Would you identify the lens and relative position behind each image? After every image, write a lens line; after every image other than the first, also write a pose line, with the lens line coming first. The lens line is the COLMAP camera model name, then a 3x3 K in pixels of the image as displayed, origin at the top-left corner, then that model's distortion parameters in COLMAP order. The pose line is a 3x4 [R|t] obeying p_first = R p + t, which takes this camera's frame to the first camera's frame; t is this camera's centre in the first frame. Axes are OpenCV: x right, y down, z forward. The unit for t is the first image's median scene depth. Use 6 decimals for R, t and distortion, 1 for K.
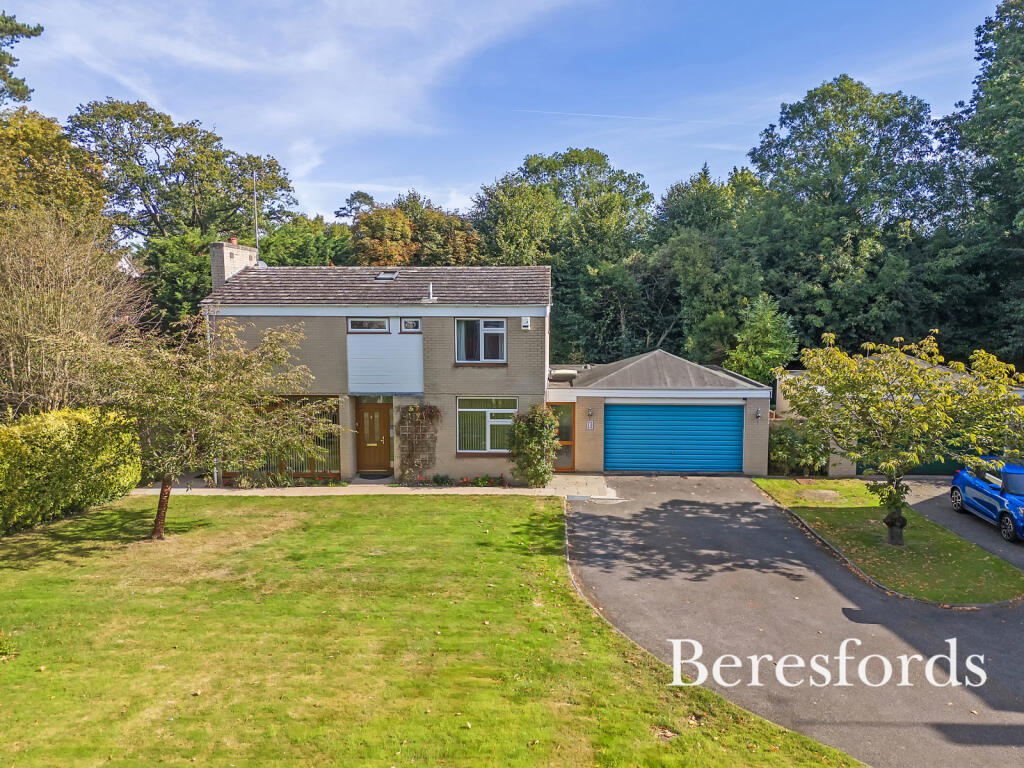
lens RADIAL K [[717.7, 0, 512.3], [0, 717.7, 361.9], [0, 0, 1]] dist [0.075347, -0.082758]
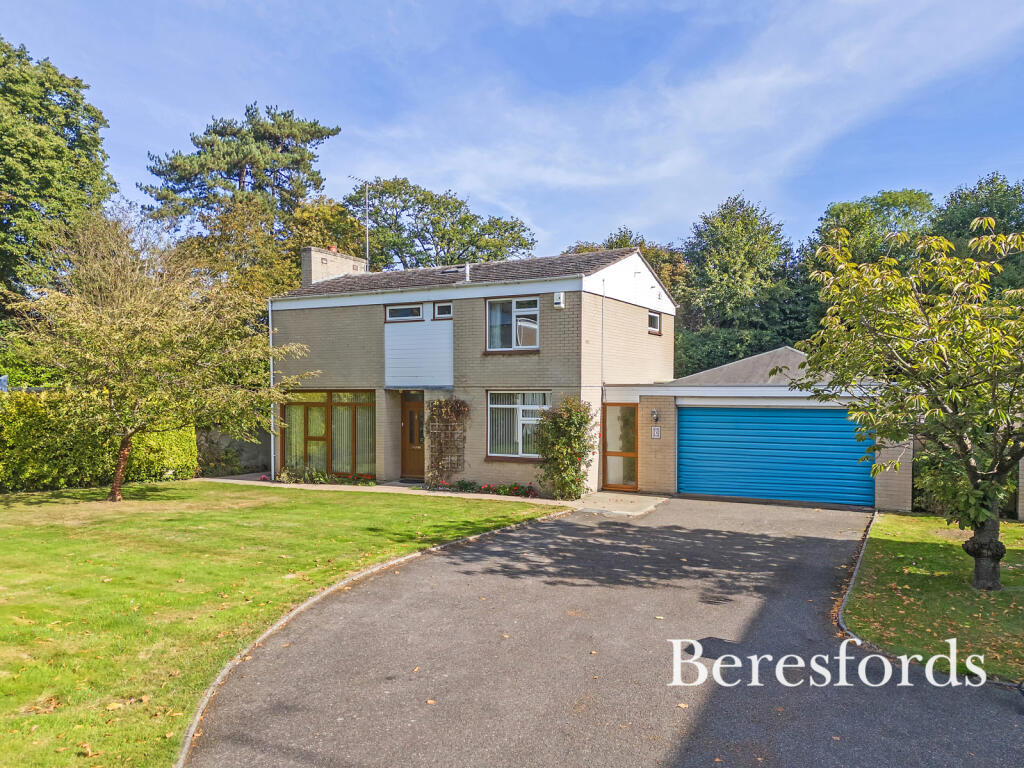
lens RADIAL K [[726.6, 0, 512.0], [0, 726.6, 384.0], [0, 0, 1]] dist [0.077150, -0.087464]
pose [[0.909536, -0.003924, -0.415606, 0.312049], [-0.029735, 0.996779, -0.074485, 0.104925], [0.414560, 0.080105, 0.906490, 0.221572]]
